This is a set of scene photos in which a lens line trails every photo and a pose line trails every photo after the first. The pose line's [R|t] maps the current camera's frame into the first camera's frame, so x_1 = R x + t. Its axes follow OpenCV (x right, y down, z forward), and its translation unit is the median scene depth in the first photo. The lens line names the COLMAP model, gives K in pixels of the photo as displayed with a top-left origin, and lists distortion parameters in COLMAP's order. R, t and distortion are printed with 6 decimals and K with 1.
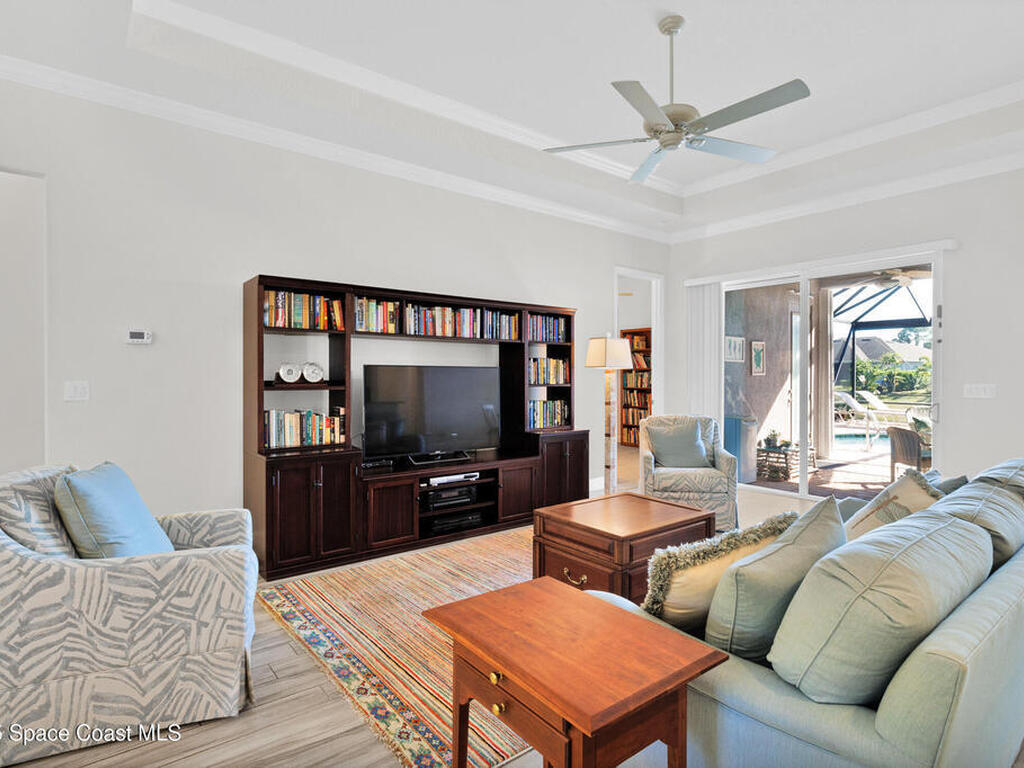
lens RADIAL K [[550.7, 0, 517.8], [0, 550.7, 378.2], [0, 0, 1]] dist [-0.000847, -0.000327]
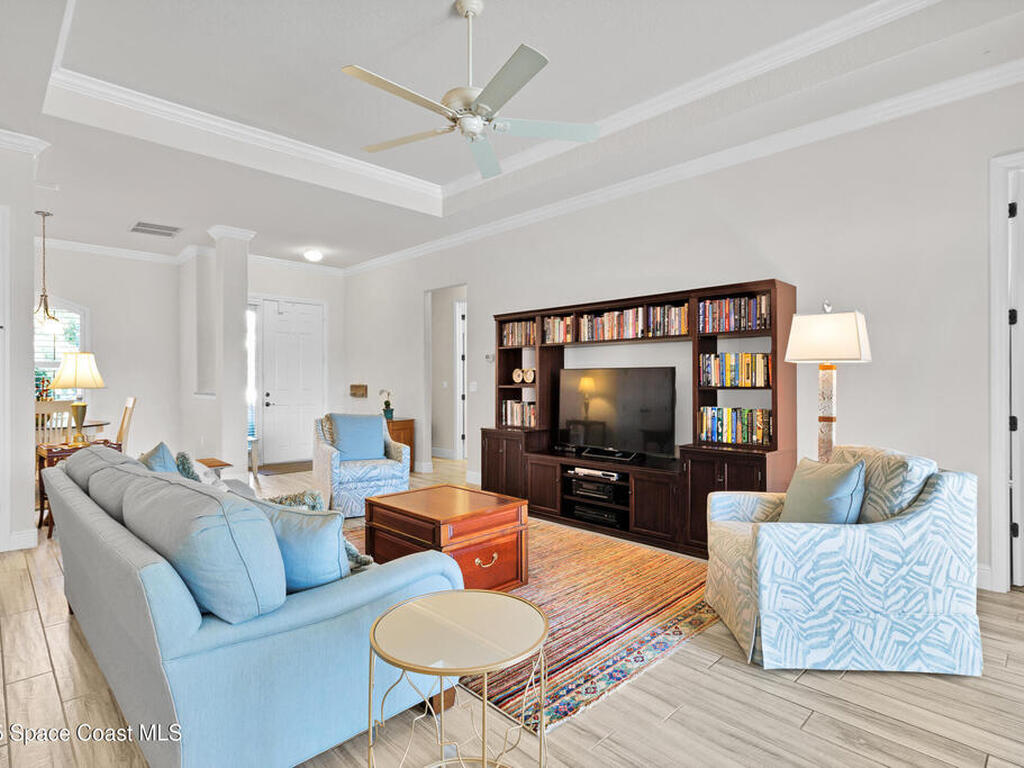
lens RADIAL K [[550.7, 0, 517.8], [0, 550.7, 378.2], [0, 0, 1]] dist [-0.000847, -0.000327]
pose [[0.098441, -0.002964, -0.995138, 0.935533], [0.006529, 0.999976, -0.002332, -0.000943], [0.995121, -0.006268, 0.098458, 0.747042]]
